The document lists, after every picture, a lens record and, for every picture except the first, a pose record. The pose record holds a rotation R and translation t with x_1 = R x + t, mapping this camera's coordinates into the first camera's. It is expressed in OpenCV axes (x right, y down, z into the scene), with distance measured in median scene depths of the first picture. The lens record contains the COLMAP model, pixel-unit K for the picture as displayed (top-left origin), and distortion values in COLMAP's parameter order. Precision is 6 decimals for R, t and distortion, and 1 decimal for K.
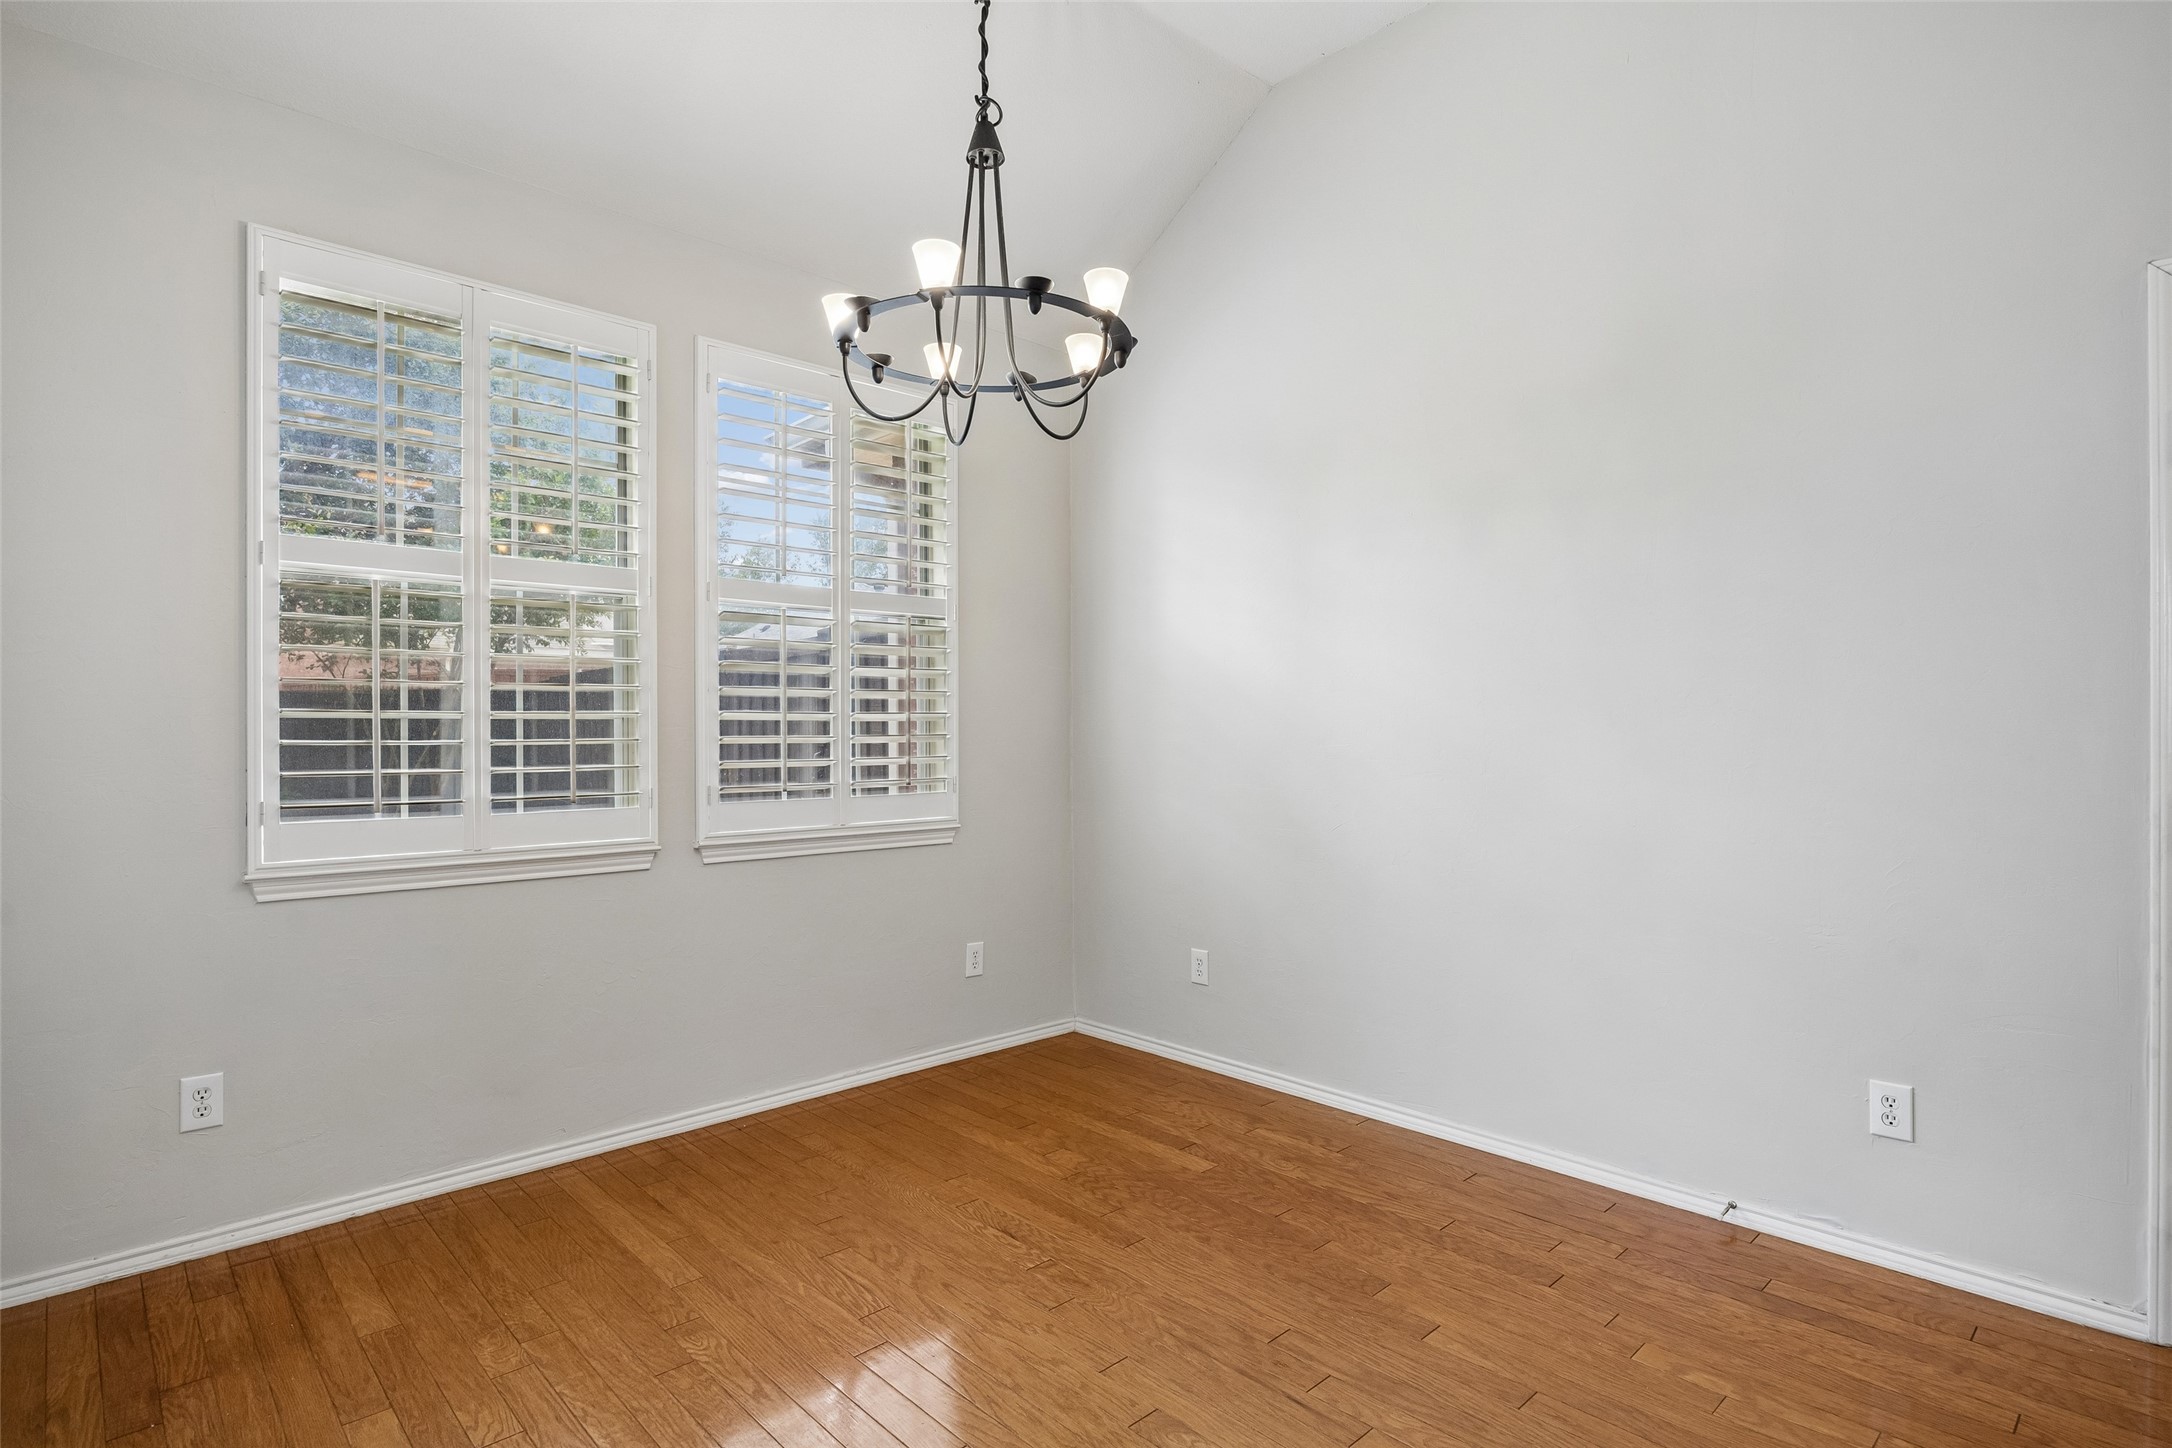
lens RADIAL K [[1057.9, 0, 1087.8], [0, 1057.9, 732.7], [0, 0, 1]] dist [-0.013125, -0.000118]
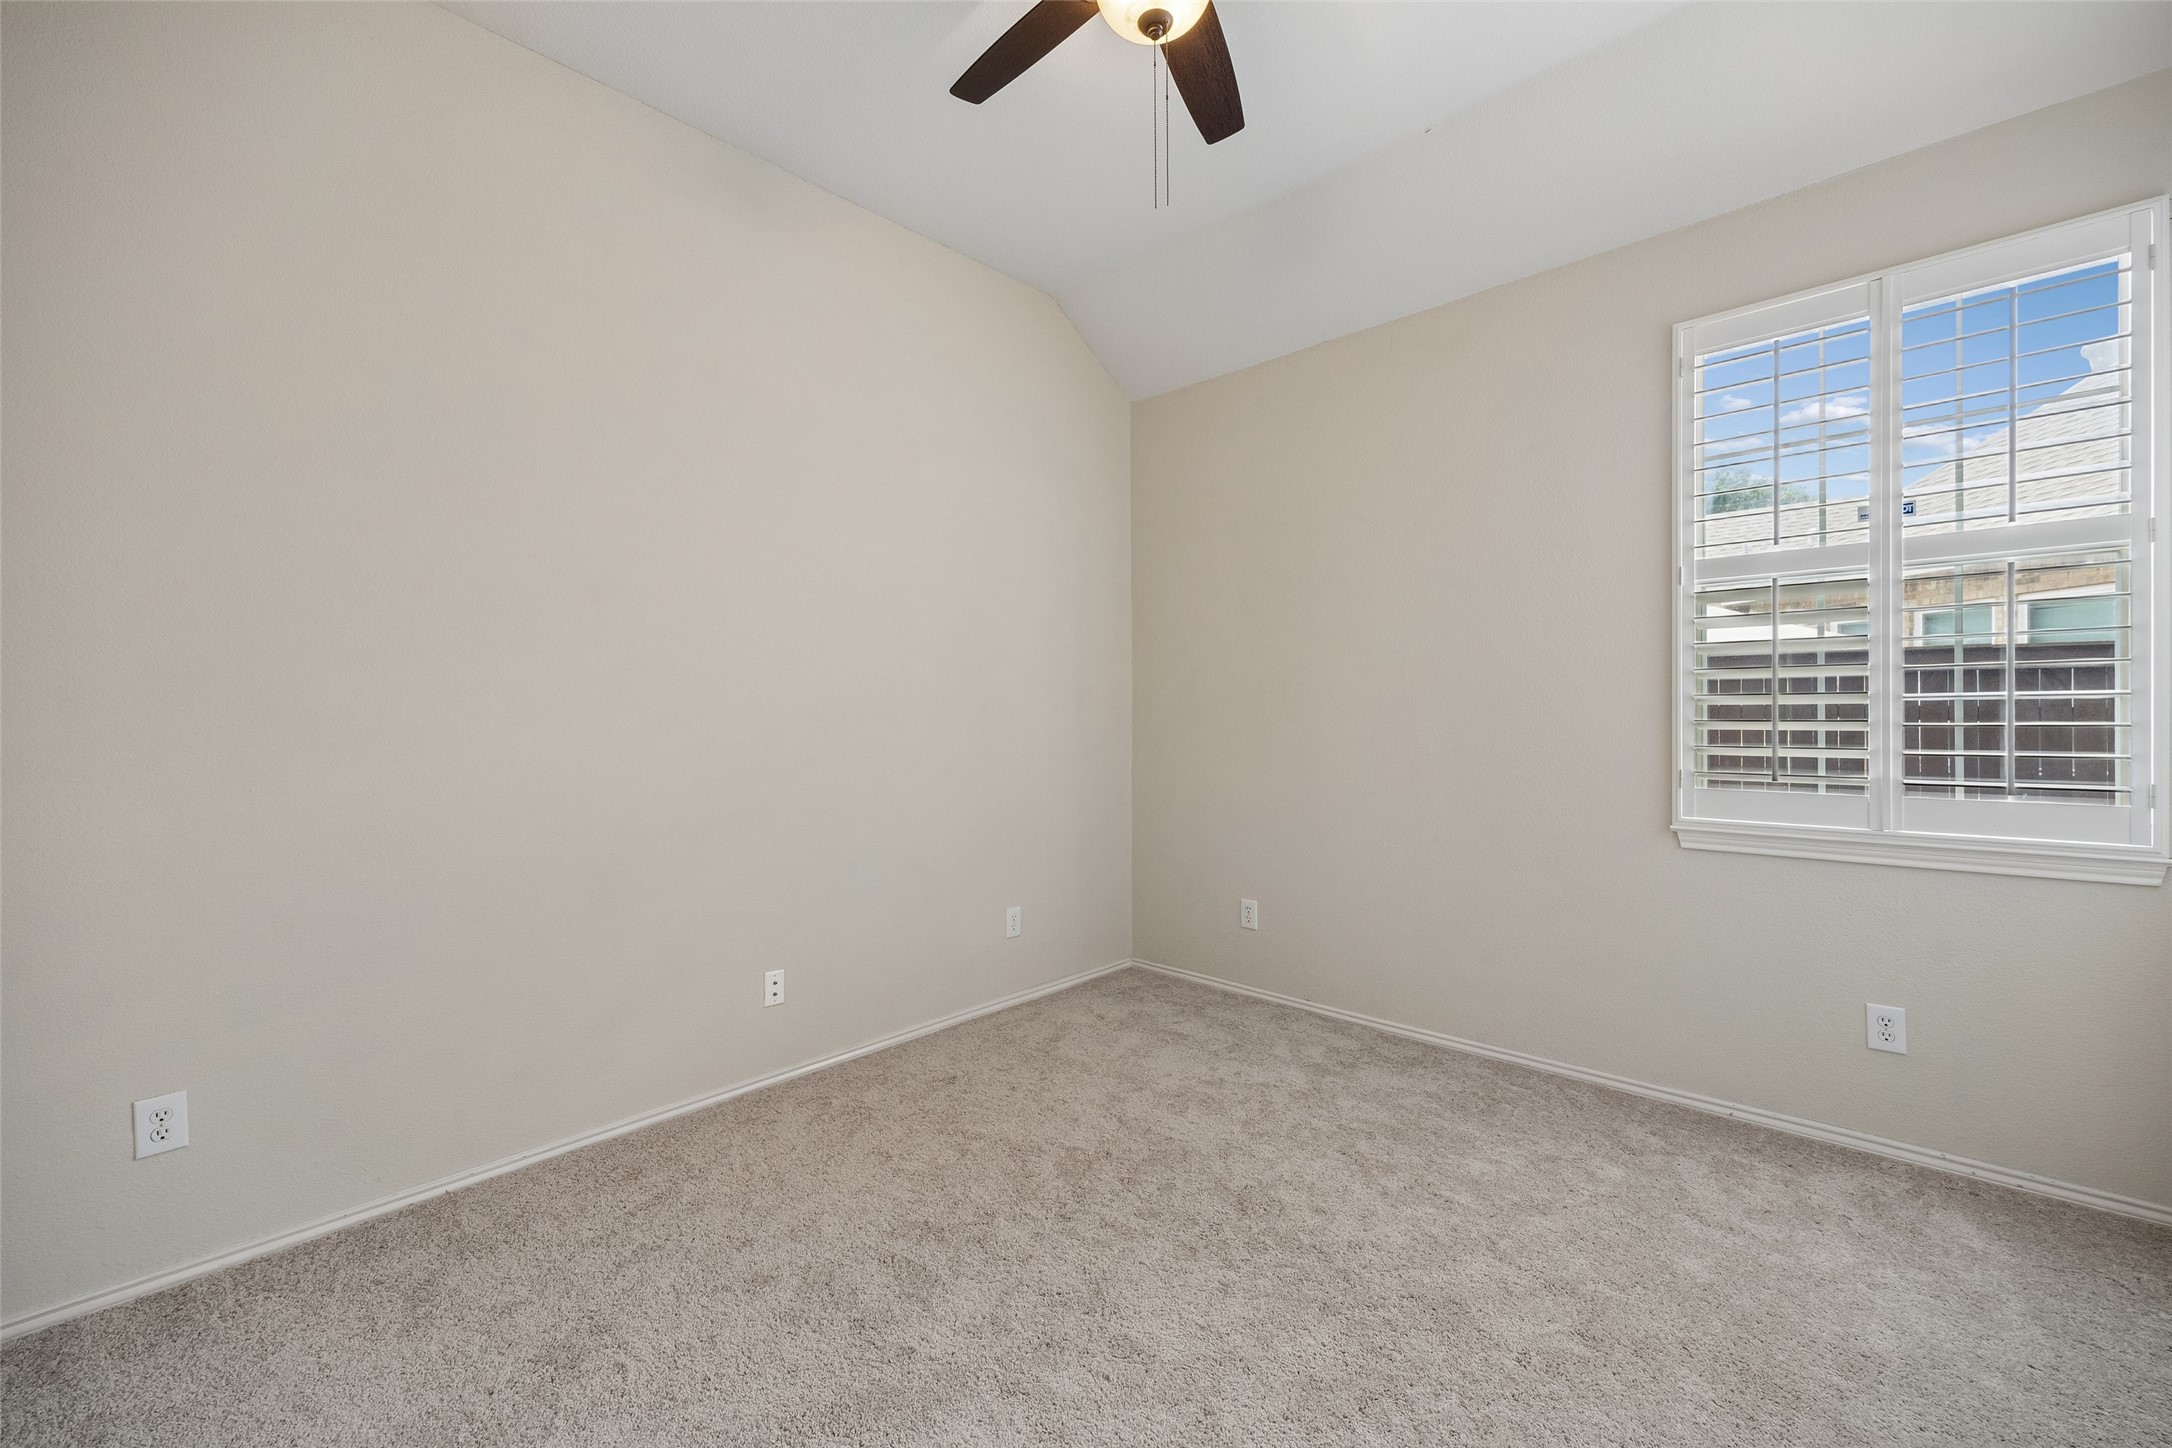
lens RADIAL K [[842.4, 0, 1076.7], [0, 842.4, 721.7], [0, 0, 1]] dist [-0.001375, -0.000465]
pose [[0.093954, 0.001476, -0.995575, 0.143480], [0.006791, 0.999975, 0.002124, -0.000850], [0.995553, -0.006960, 0.093941, 0.133455]]
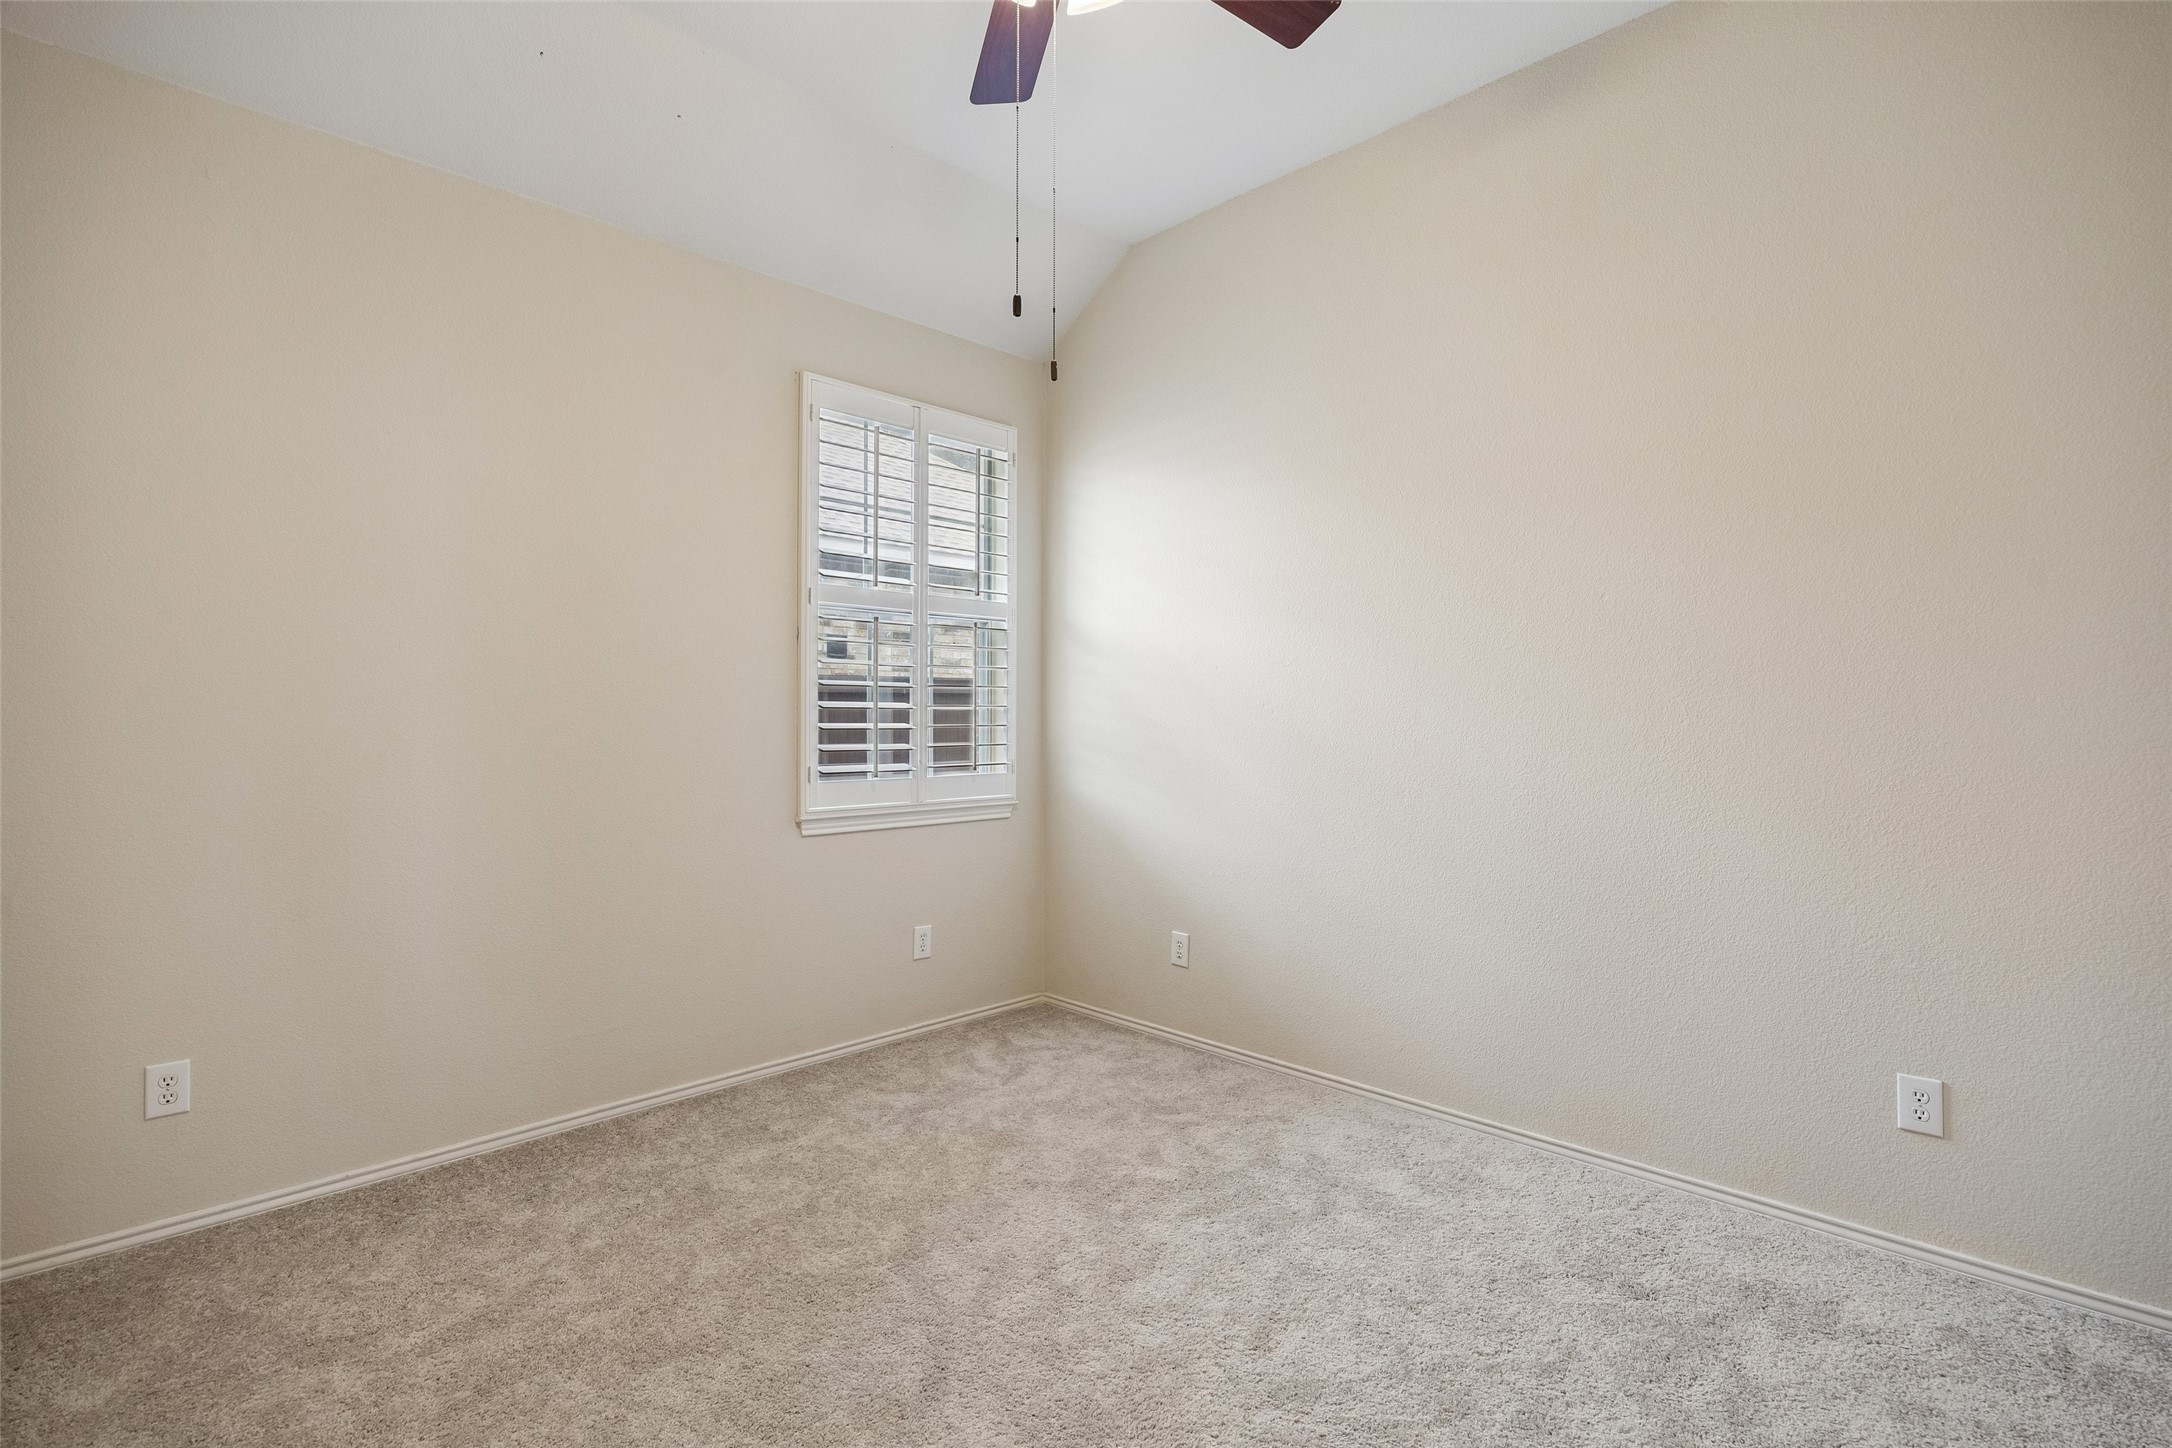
lens RADIAL K [[1021.8, 0, 1093.6], [0, 1021.8, 712.7], [0, 0, 1]] dist [-0.012569, 0.000013]
pose [[0.998102, 0.001219, 0.061570, -0.407104], [-0.000749, 0.999970, -0.007656, 0.001683], [-0.061577, 0.007595, 0.998073, -0.374975]]
